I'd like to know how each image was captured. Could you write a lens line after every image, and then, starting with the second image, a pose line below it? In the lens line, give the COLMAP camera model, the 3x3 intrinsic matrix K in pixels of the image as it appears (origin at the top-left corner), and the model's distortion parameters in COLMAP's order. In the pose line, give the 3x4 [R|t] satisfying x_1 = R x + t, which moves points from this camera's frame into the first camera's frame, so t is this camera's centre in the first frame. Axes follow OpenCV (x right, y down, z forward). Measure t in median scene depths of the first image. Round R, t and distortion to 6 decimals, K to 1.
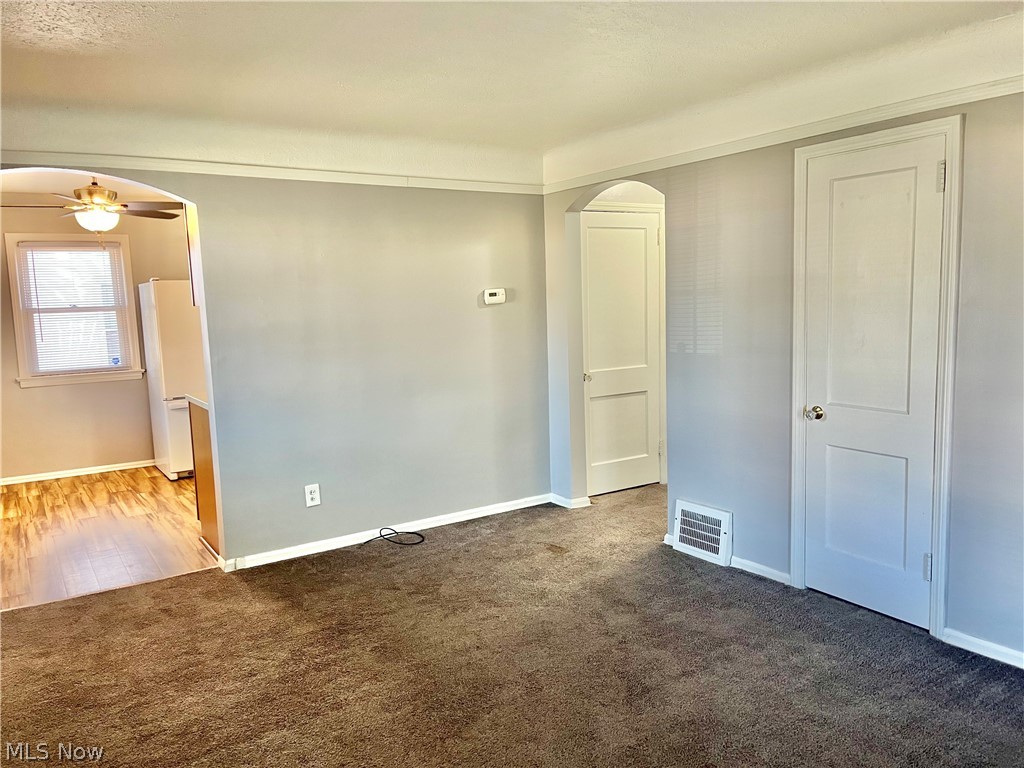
lens RADIAL K [[768.4, 0, 512.0], [0, 768.4, 384.0], [0, 0, 1]] dist [-0.003514, -0.005288]
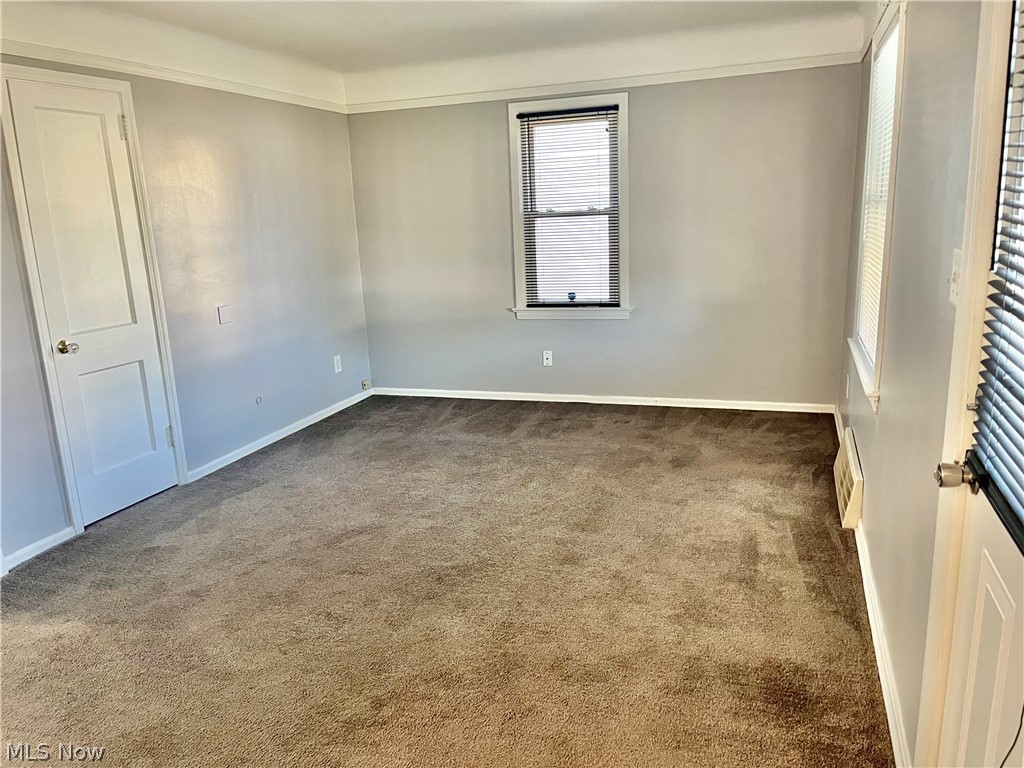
lens RADIAL K [[768.4, 0, 512.0], [0, 768.4, 384.0], [0, 0, 1]] dist [-0.003514, -0.005288]
pose [[-0.586234, -0.119423, 0.801291, -0.603093], [0.157347, 0.953457, 0.257218, -0.066294], [-0.794715, 0.276871, -0.540159, 0.901071]]
